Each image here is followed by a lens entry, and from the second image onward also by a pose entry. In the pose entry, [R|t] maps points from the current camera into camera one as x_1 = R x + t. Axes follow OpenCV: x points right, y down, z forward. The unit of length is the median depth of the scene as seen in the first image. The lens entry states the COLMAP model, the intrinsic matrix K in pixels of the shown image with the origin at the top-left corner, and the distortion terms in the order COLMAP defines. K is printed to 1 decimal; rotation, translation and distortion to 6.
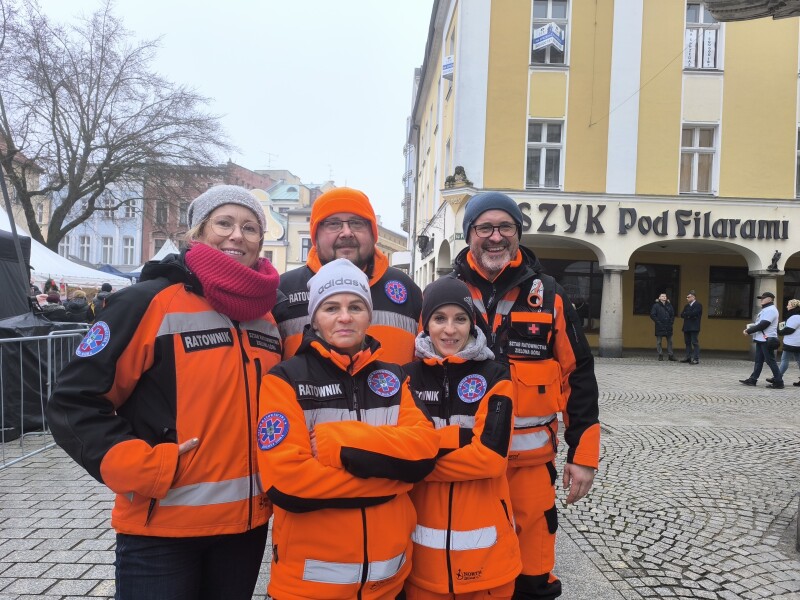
lens RADIAL K [[520.6, 0, 401.0], [0, 520.6, 322.1], [0, 0, 1]] dist [-0.058617, 0.026442]
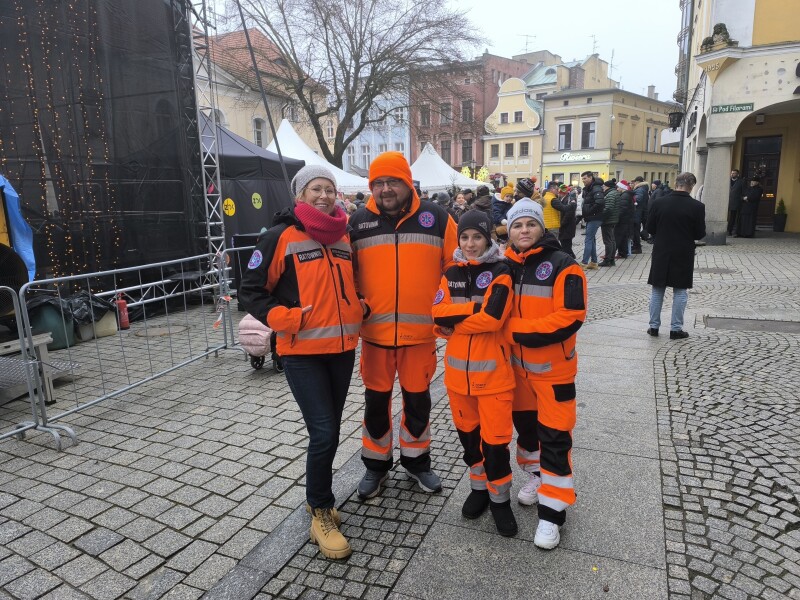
lens RADIAL K [[529.1, 0, 400.0], [0, 529.1, 300.0], [0, 0, 1]] dist [-0.057370, -0.000189]
pose [[0.876315, 0.021580, -0.481254, 0.342115], [0.055953, 0.987675, 0.146174, -0.027928], [0.478477, -0.155022, 0.864308, -0.212360]]
